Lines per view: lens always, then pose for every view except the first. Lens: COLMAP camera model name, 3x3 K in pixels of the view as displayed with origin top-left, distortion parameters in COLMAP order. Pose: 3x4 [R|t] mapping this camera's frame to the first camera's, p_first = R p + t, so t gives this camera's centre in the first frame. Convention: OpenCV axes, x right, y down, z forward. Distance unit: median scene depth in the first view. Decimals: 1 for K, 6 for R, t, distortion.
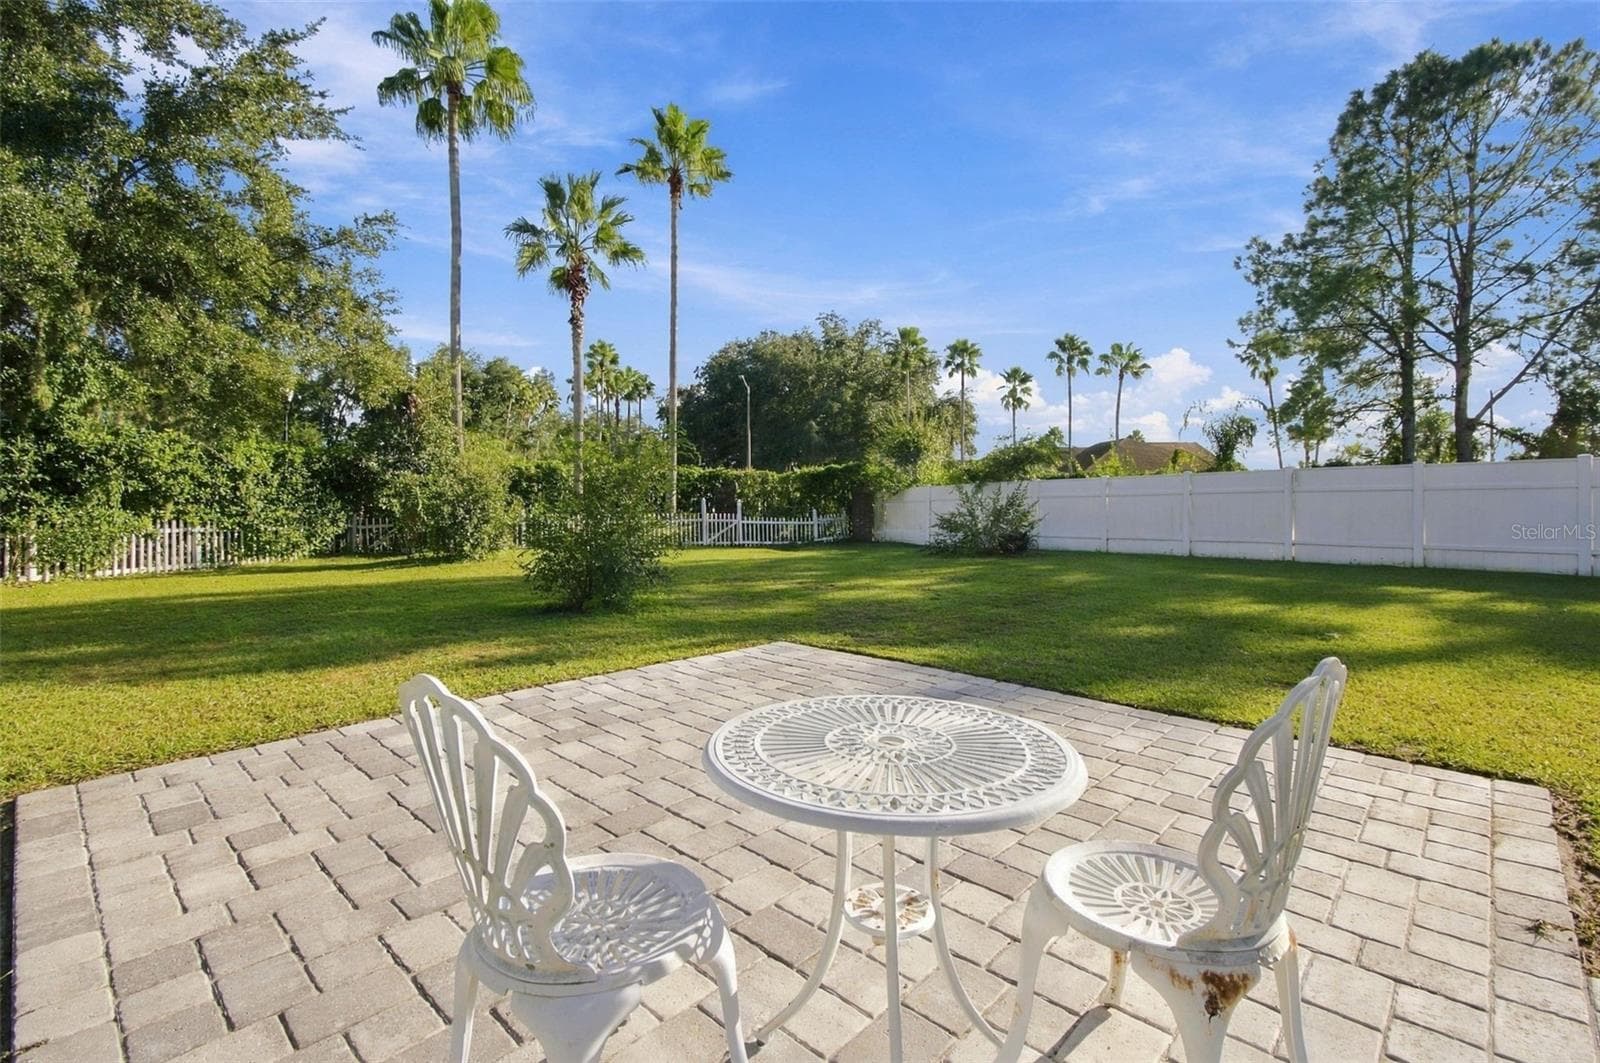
lens RADIAL K [[722.9, 0, 799.8], [0, 722.9, 507.9], [0, 0, 1]] dist [0.000794, -0.000514]
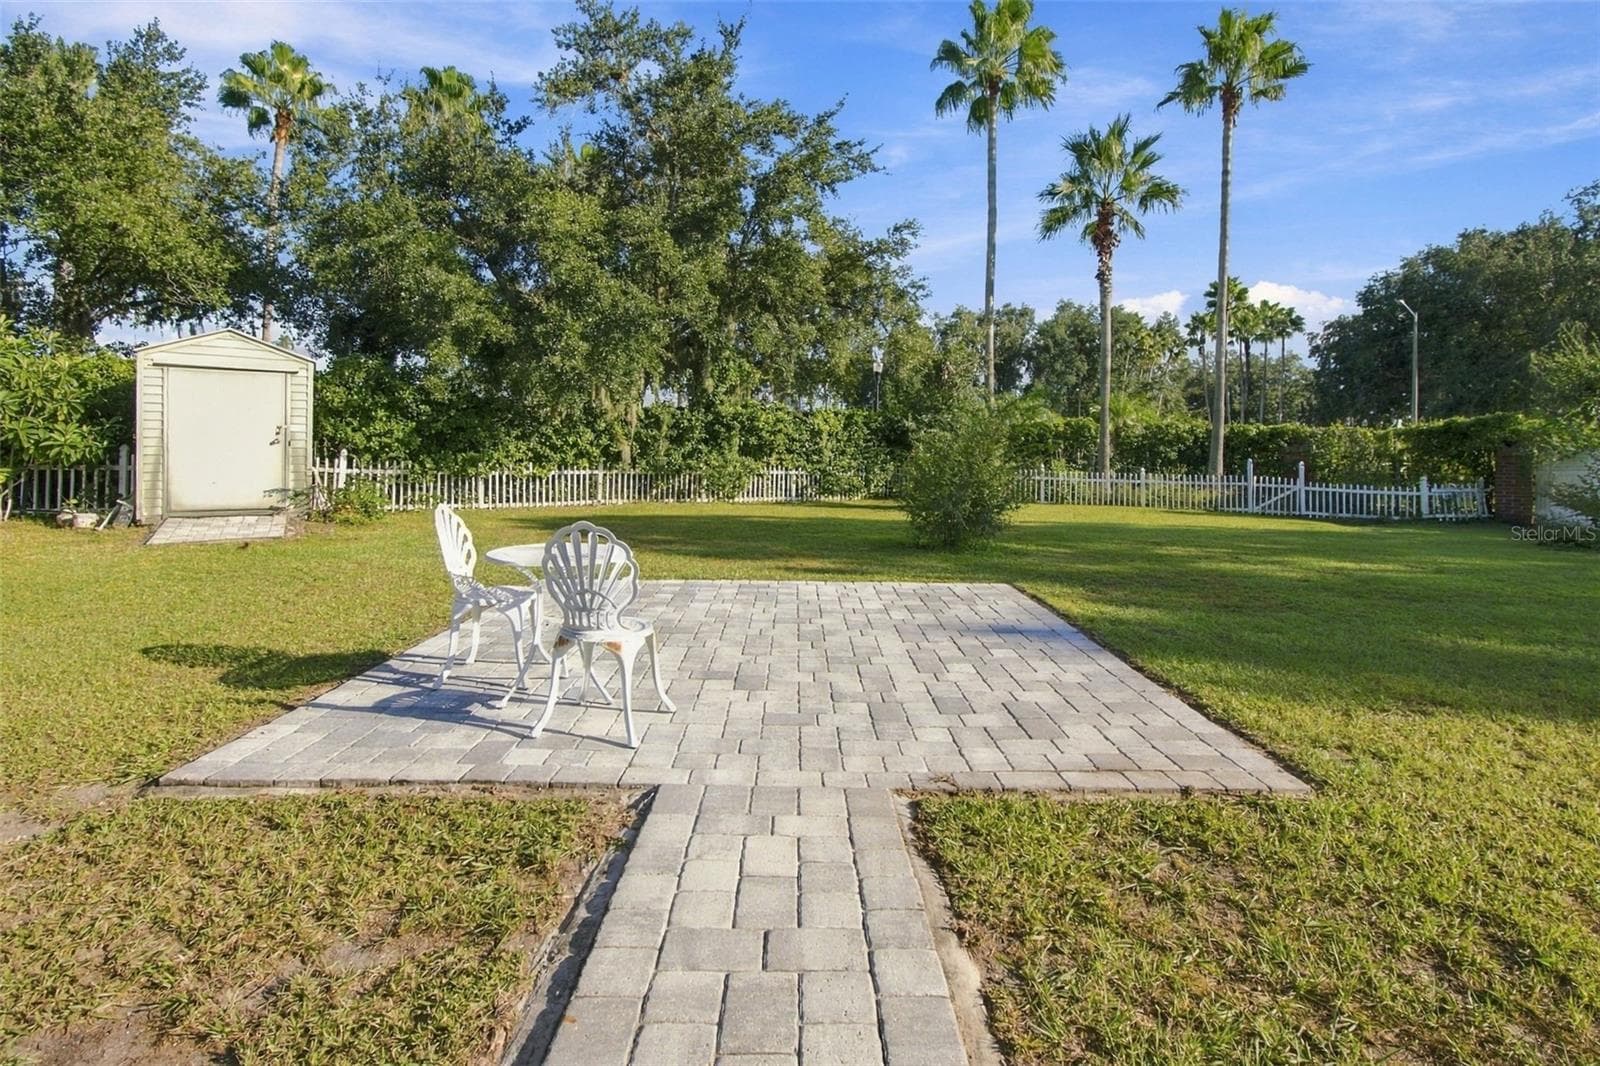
lens RADIAL K [[792.0, 0, 802.4], [0, 792.0, 454.5], [0, 0, 1]] dist [0.002197, 0.000356]
pose [[0.695995, 0.014687, -0.717896, 0.169651], [-0.026551, 0.999633, -0.005290, 0.001534], [0.717555, 0.022743, 0.696130, -0.033866]]
